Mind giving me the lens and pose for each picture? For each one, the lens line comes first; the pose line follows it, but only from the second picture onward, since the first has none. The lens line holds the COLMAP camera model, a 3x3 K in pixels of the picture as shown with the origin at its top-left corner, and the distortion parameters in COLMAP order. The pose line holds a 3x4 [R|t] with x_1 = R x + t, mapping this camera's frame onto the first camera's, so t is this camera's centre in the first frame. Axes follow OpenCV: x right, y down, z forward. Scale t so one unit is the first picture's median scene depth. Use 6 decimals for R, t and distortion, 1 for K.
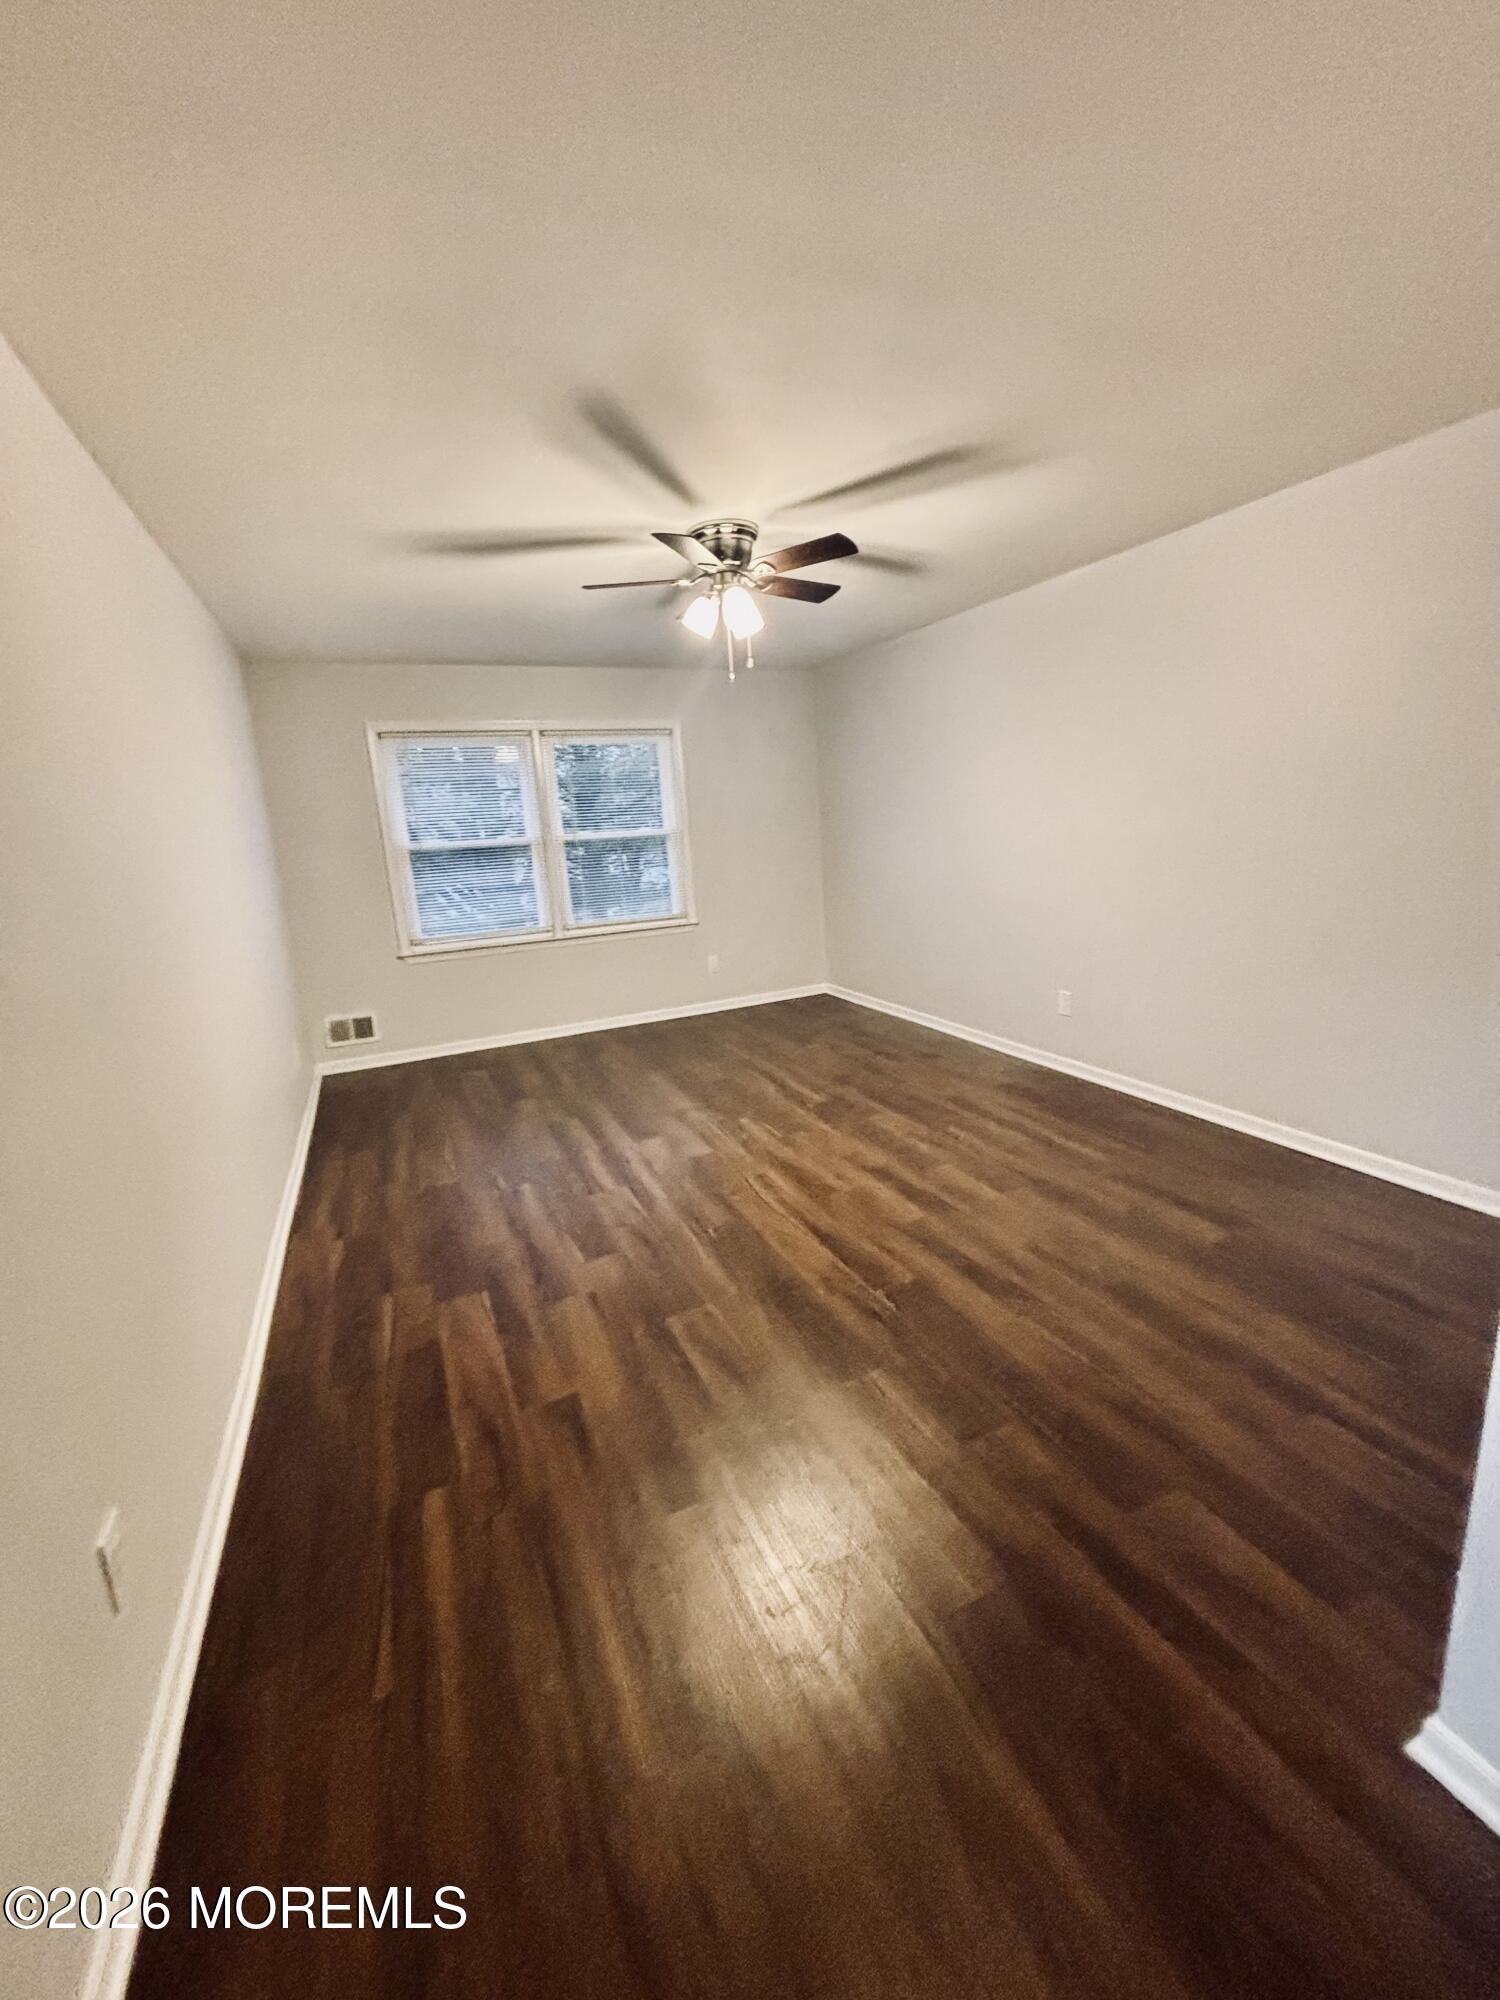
lens RADIAL K [[800.3, 0, 733.9], [0, 800.3, 1003.5], [0, 0, 1]] dist [0.000121, -0.000267]
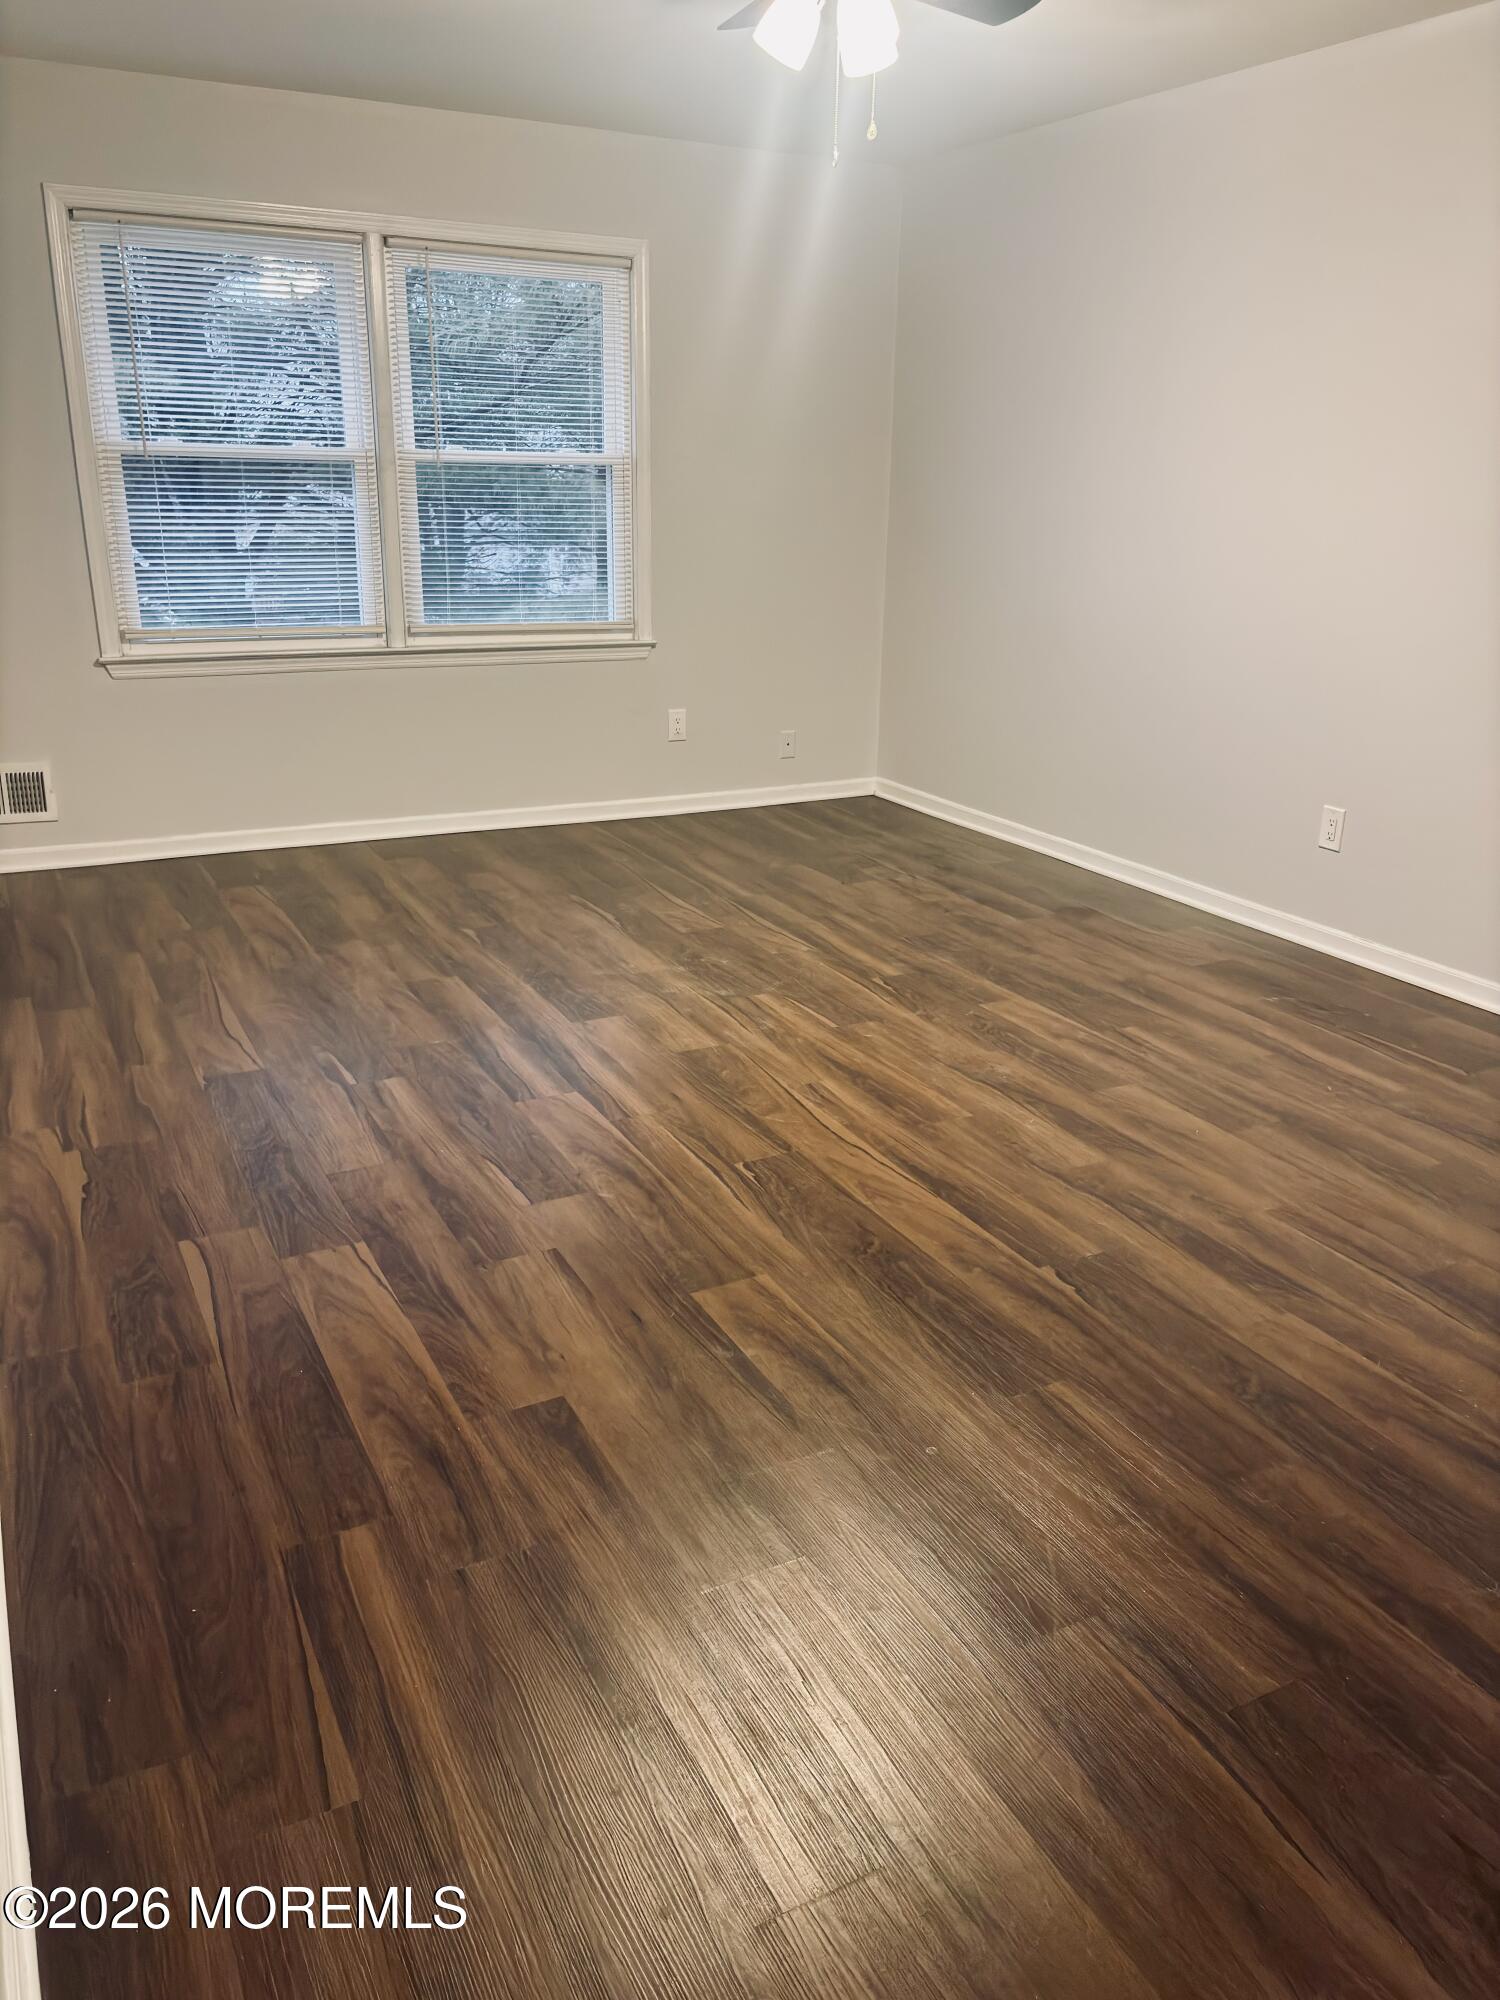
lens RADIAL K [[1503.6, 0, 750.3], [0, 1503.6, 999.3], [0, 0, 1]] dist [-0.003829, 0.003462]
pose [[0.994753, 0.054101, 0.086836, -0.096044], [-0.063270, 0.992290, 0.106570, 0.040099], [-0.080401, -0.111505, 0.990506, -0.037958]]
